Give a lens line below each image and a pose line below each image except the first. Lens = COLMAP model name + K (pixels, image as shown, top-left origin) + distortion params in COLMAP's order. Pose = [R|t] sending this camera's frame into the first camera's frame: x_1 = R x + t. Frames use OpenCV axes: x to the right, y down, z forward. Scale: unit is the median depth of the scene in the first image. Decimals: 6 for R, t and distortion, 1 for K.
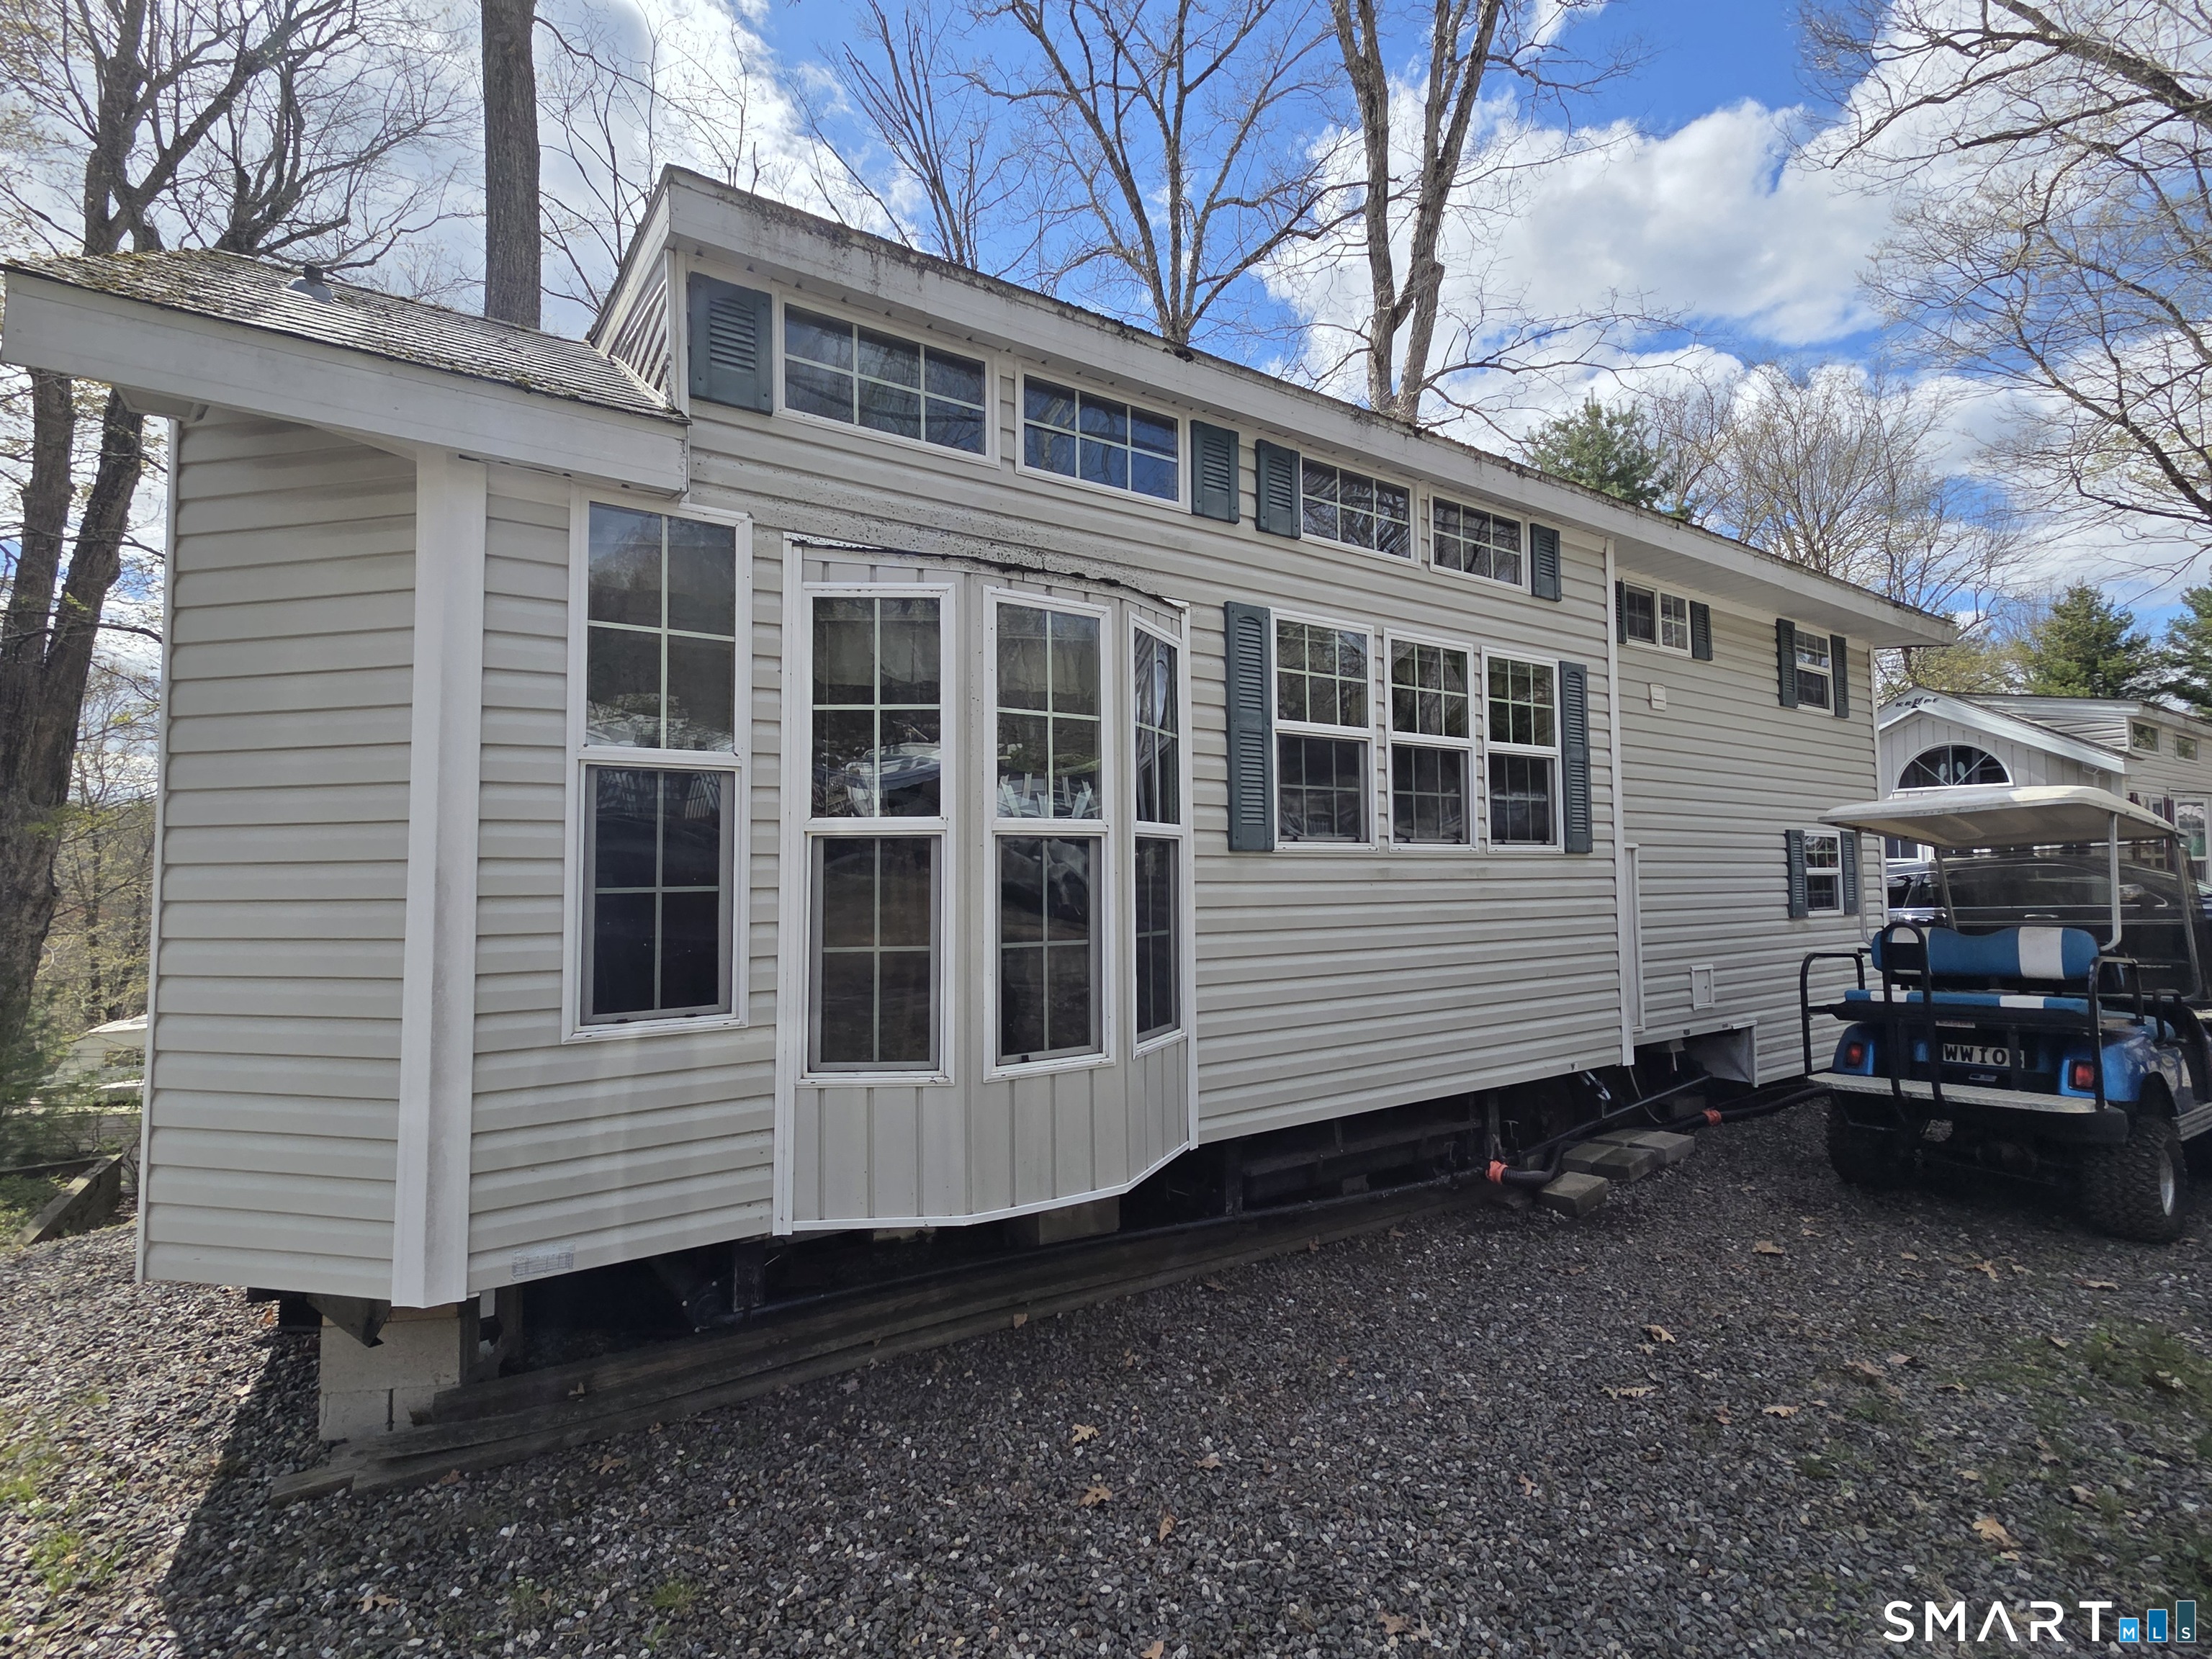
lens RADIAL K [[999.6, 0, 1107.7], [0, 999.6, 834.3], [0, 0, 1]] dist [0.003975, 0.000284]
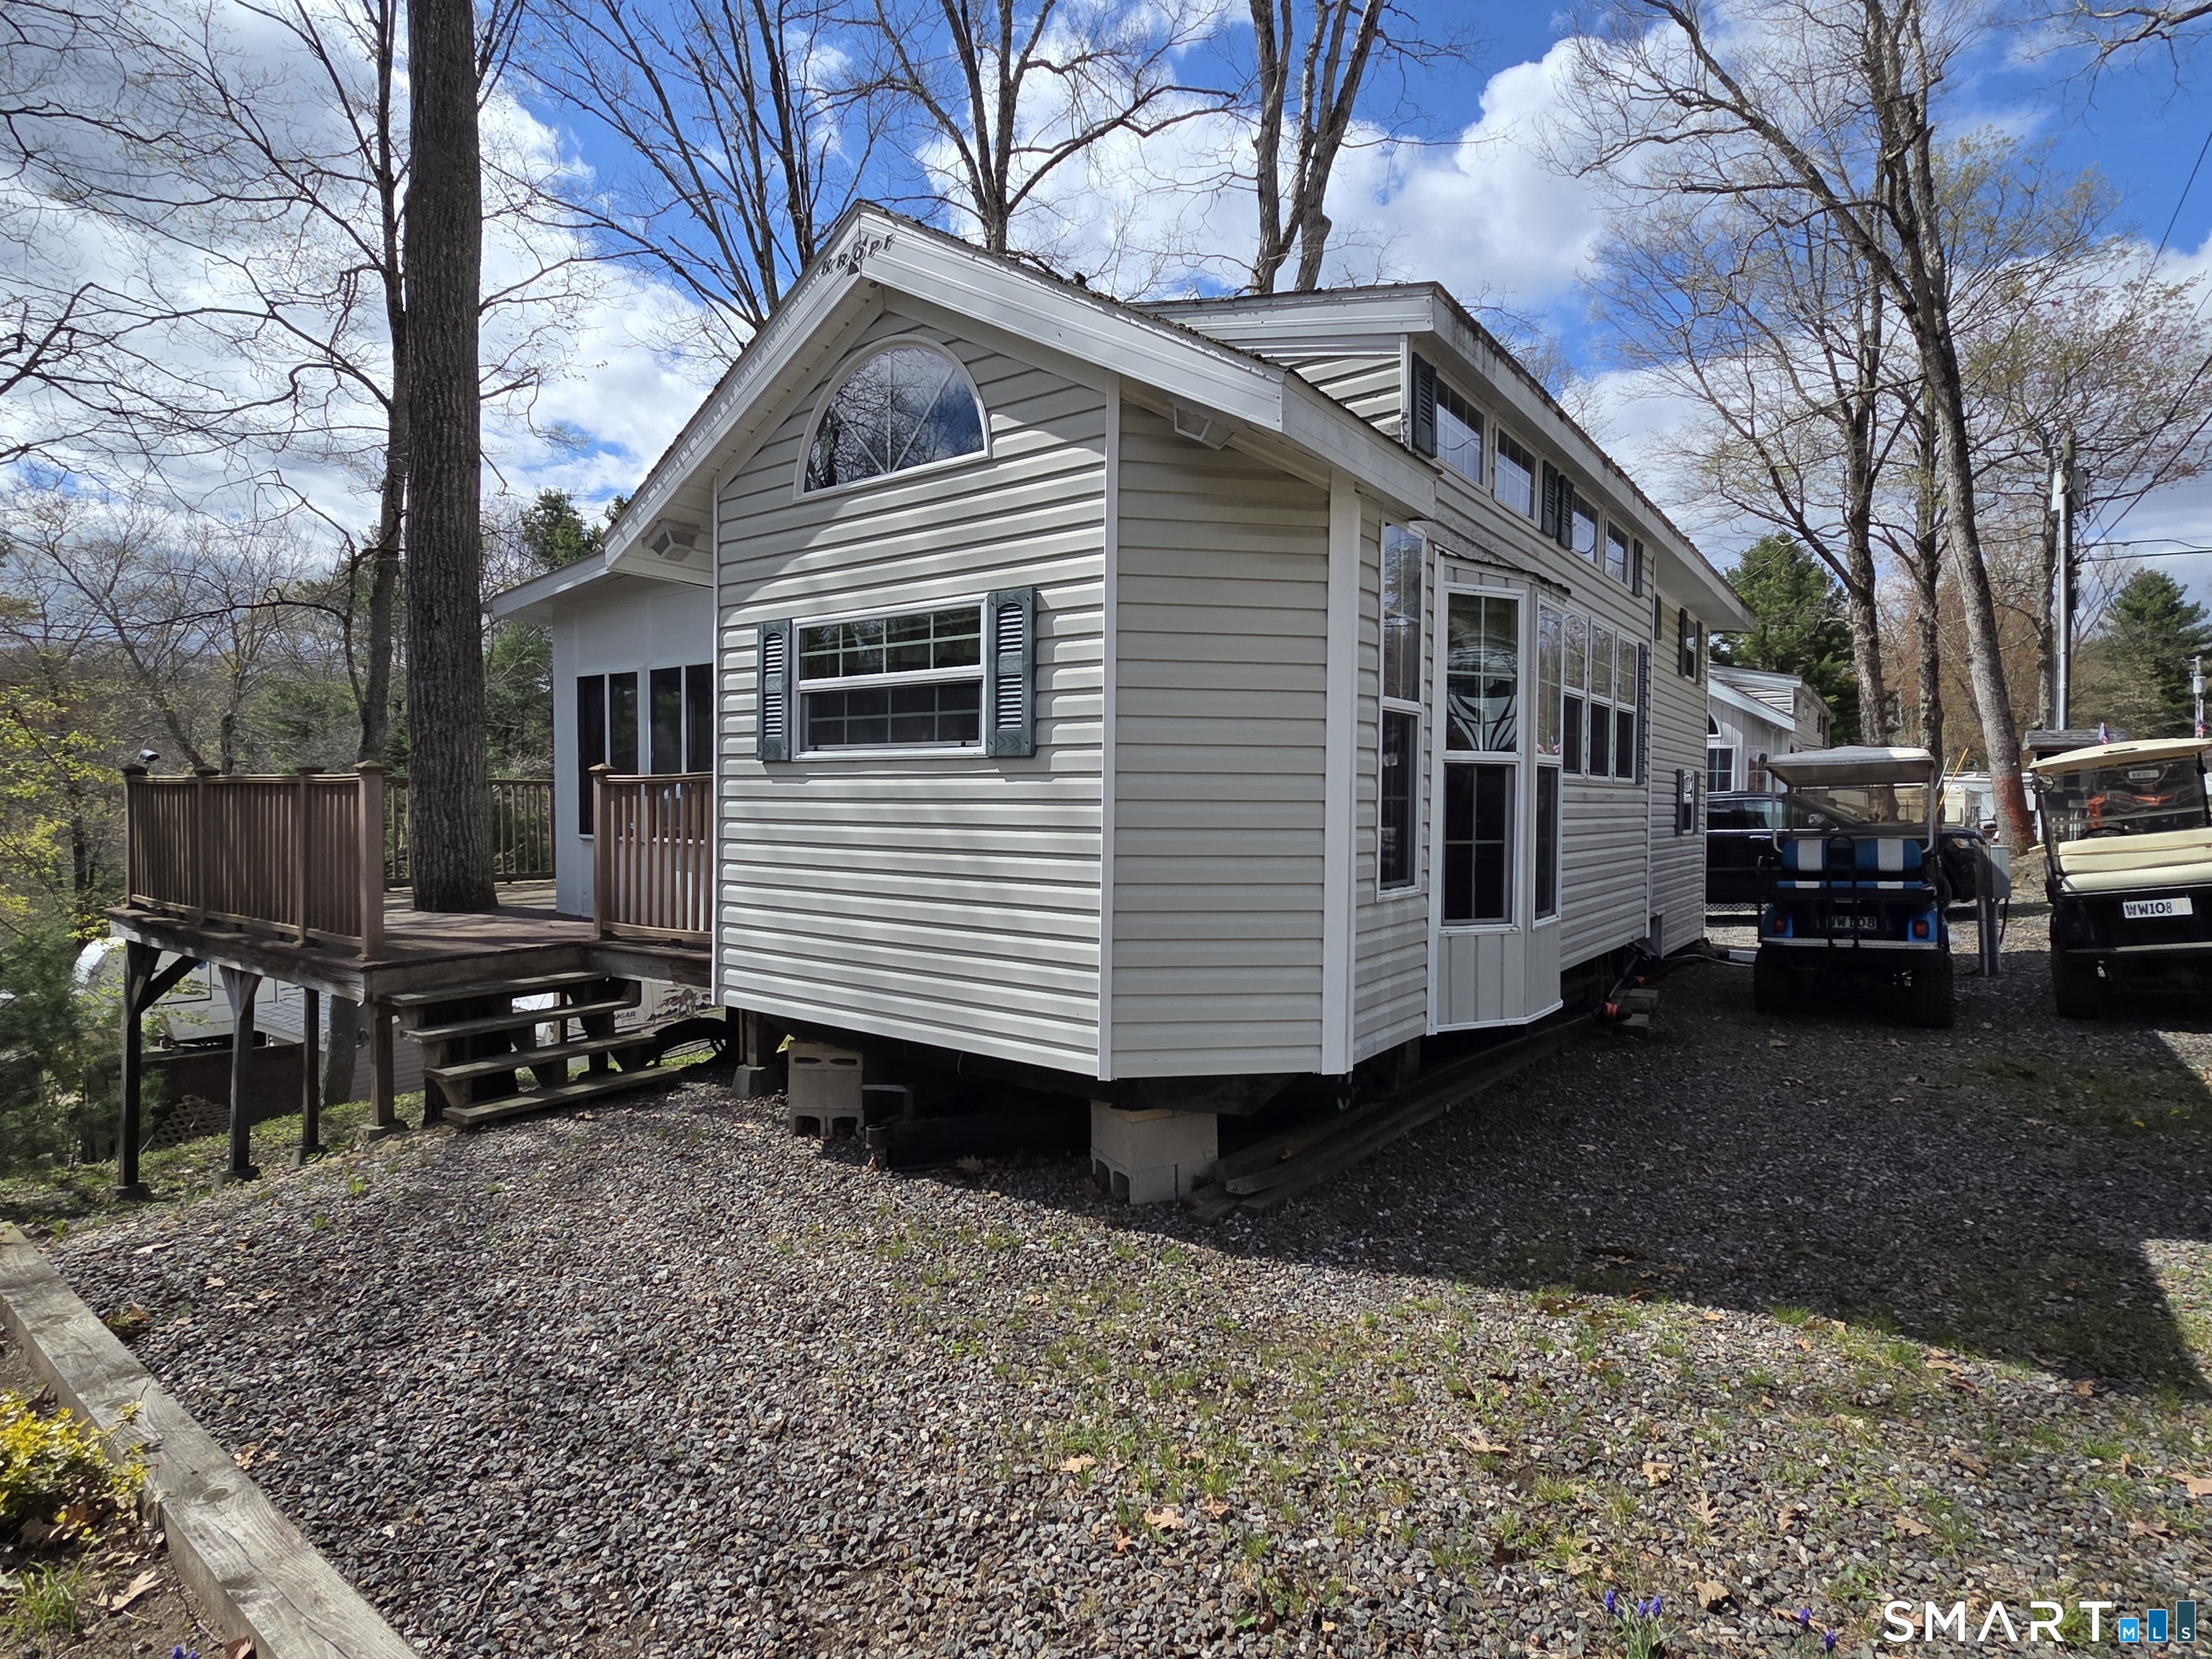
lens RADIAL K [[1134.2, 0, 1105.1], [0, 1134.2, 823.8], [0, 0, 1]] dist [-0.005380, -0.000554]
pose [[0.939291, 0.012940, 0.342878, -0.882370], [-0.036012, 0.997488, 0.061006, 0.005318], [-0.341227, -0.069650, 0.937397, -0.243246]]
